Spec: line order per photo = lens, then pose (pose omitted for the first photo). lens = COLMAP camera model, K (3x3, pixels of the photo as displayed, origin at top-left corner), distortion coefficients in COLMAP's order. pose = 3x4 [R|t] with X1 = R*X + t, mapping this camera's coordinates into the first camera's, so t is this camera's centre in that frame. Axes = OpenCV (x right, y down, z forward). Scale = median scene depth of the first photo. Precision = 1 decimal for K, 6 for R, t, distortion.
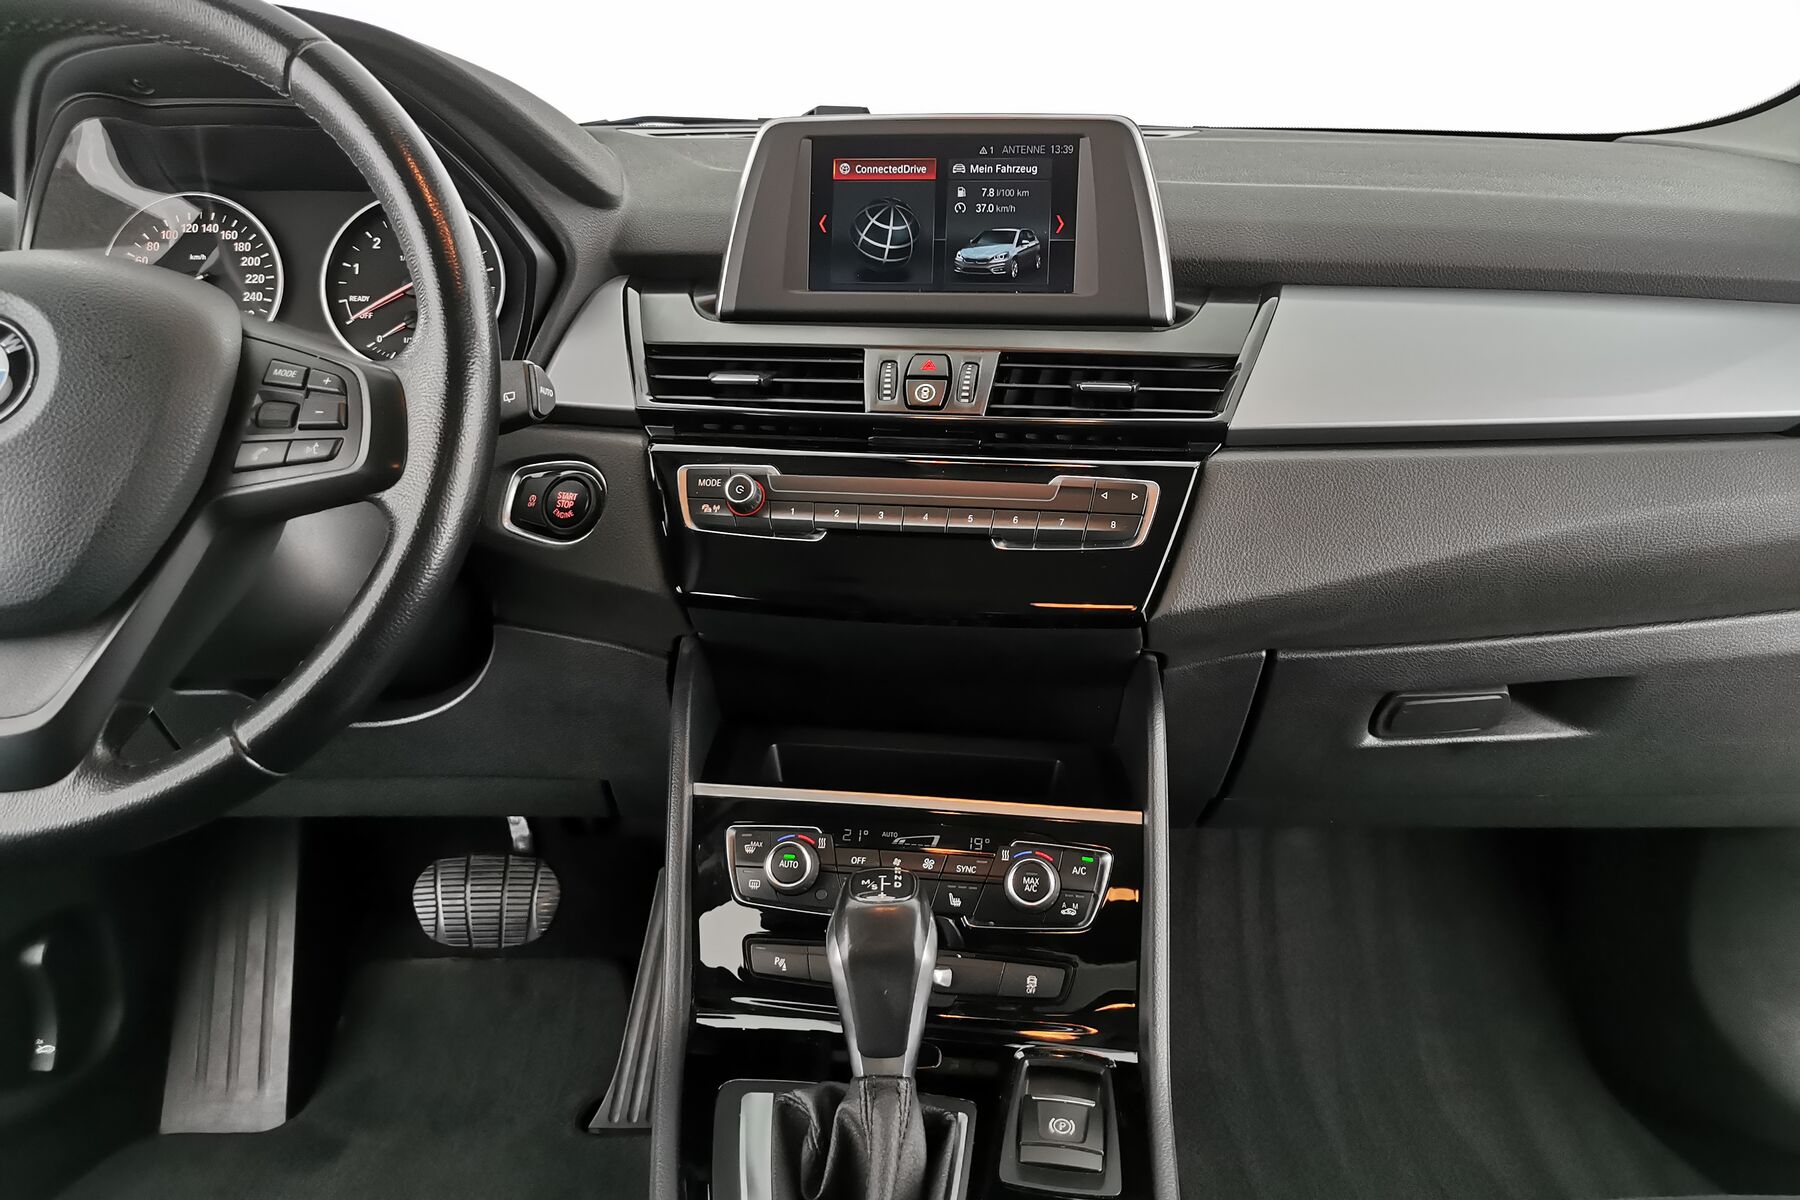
lens RADIAL K [[1391.8, 0, 875.3], [0, 1391.8, 580.5], [0, 0, 1]] dist [0.014528, -0.005988]
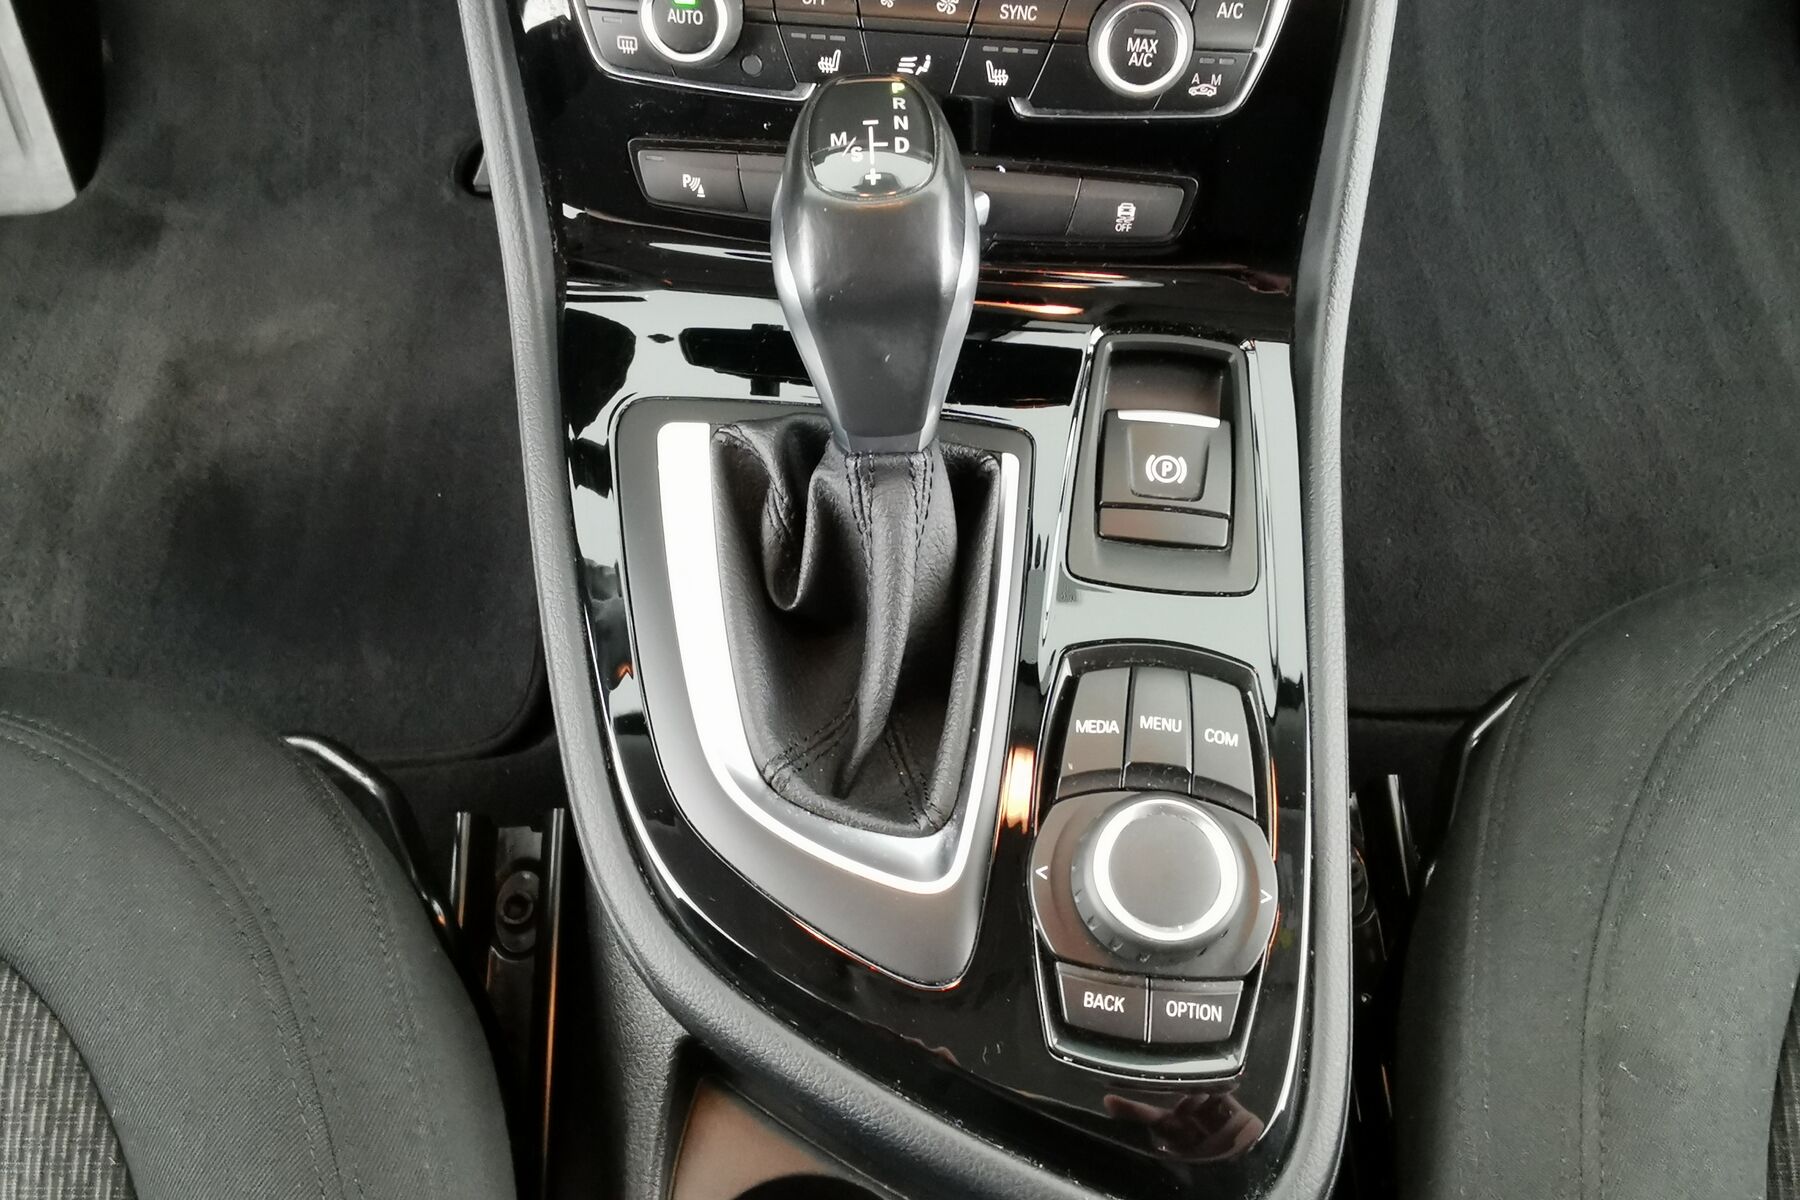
lens RADIAL K [[1485.0, 0, 901.6], [0, 1485.0, 645.7], [0, 0, 1]] dist [0.055285, -0.145769]
pose [[0.998394, -0.053003, 0.020014, -0.003983], [0.021342, 0.679079, 0.733755, -0.046047], [-0.052482, -0.732149, 0.679119, 0.405414]]
